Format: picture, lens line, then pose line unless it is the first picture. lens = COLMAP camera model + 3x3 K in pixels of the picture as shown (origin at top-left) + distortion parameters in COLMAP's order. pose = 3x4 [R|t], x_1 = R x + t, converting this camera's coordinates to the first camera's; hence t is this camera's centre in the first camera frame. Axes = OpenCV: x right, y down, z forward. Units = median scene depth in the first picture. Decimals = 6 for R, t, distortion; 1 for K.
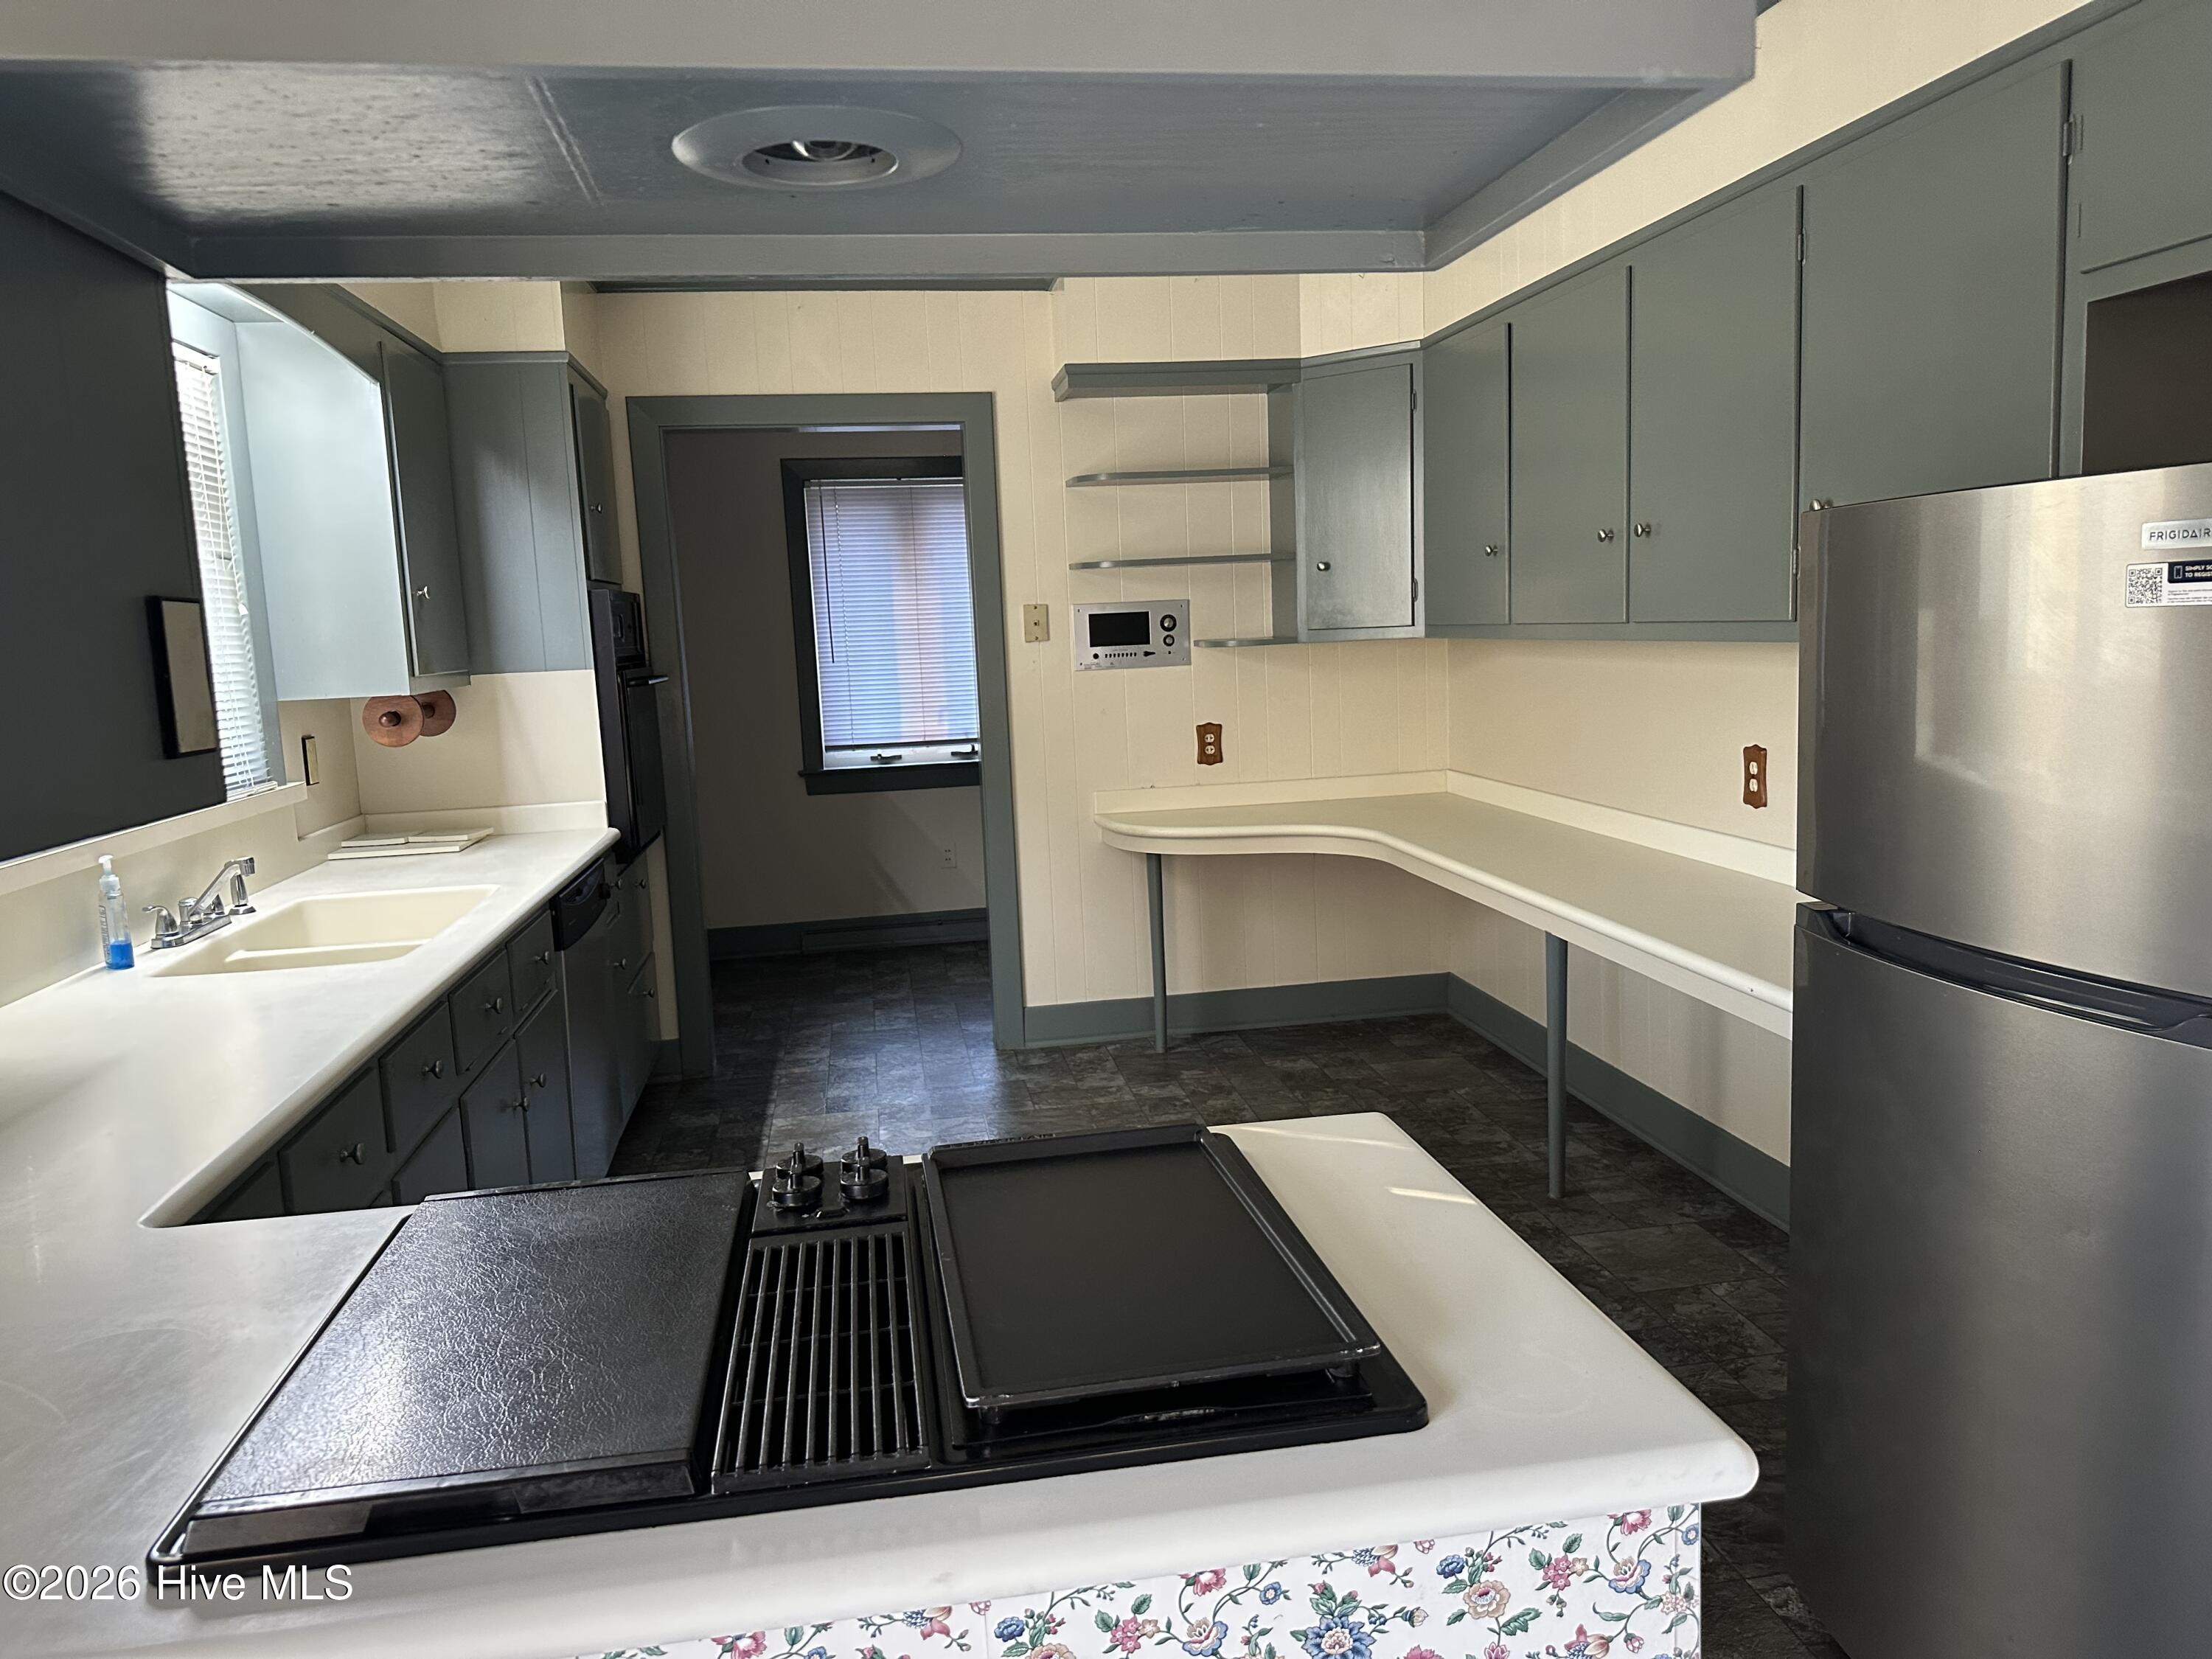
lens RADIAL K [[1541.1, 0, 1103.7], [0, 1541.1, 822.8], [0, 0, 1]] dist [0.002838, -0.019818]
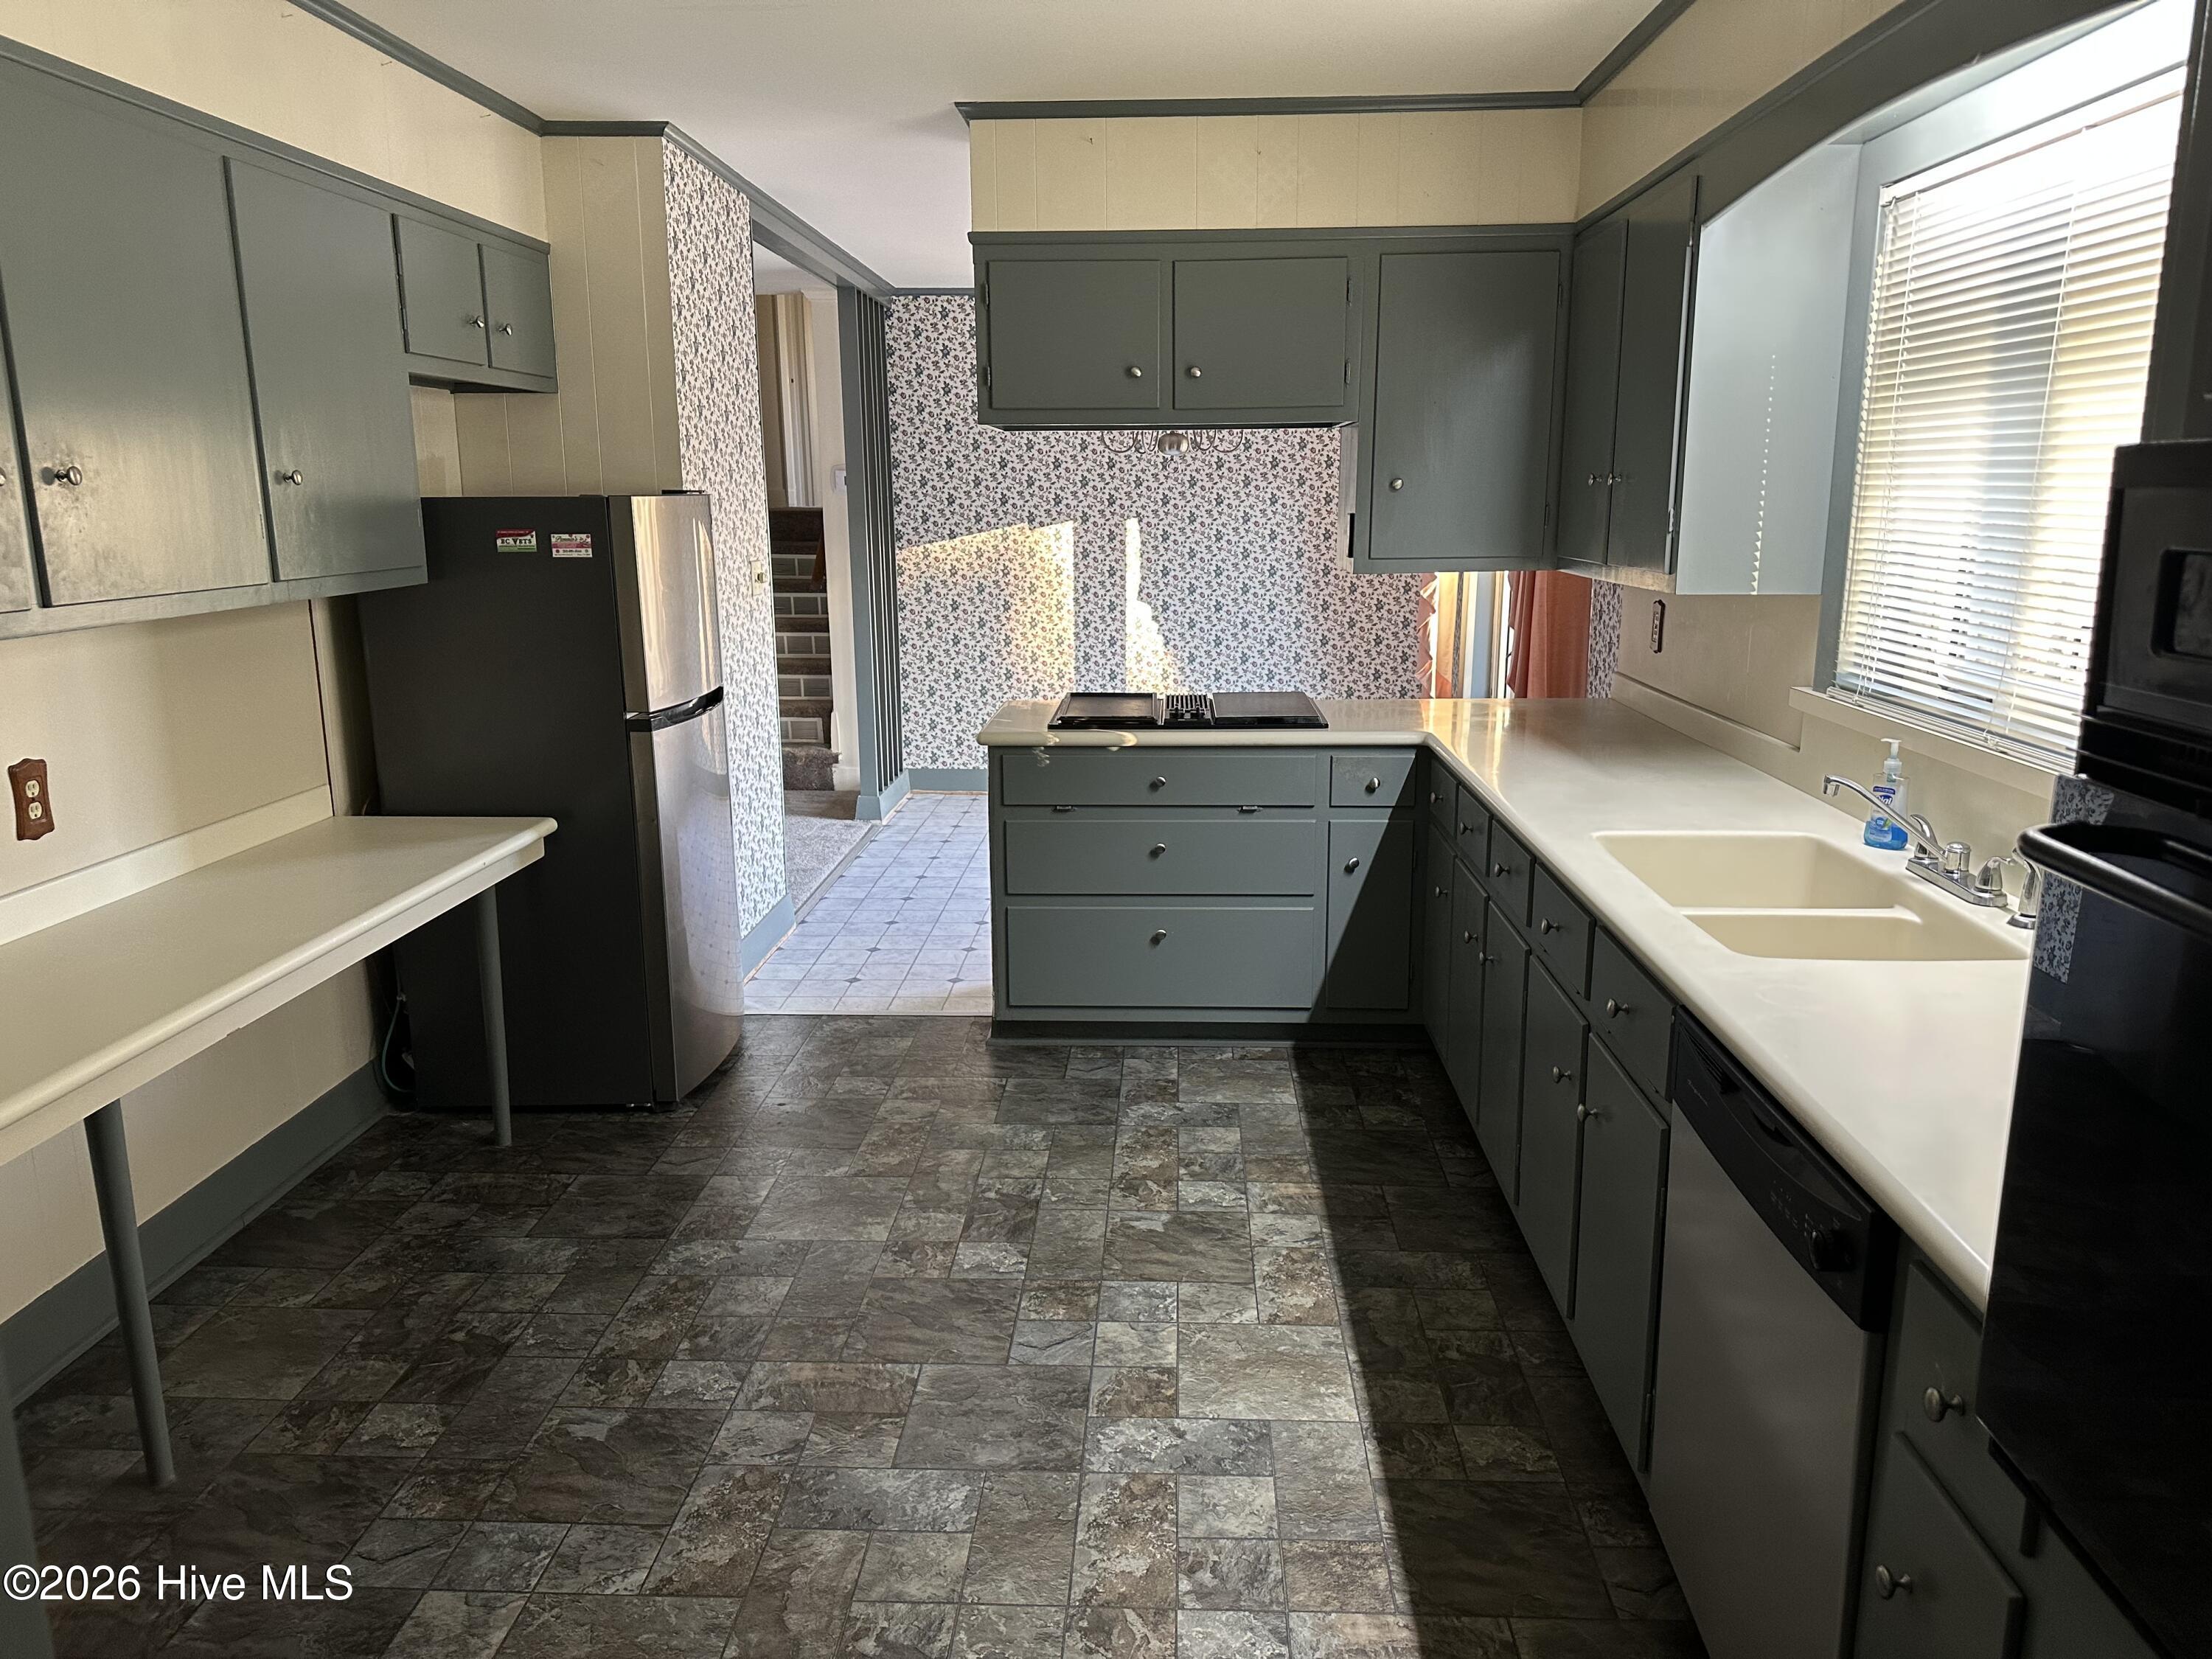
lens RADIAL K [[1541.1, 0, 1103.7], [0, 1541.1, 830.3], [0, 0, 1]] dist [0.002838, -0.019818]
pose [[-0.977635, -0.000179, 0.210309, -0.235810], [0.071597, 0.939984, 0.333624, -0.204677], [-0.197747, 0.341220, -0.918948, 1.433189]]
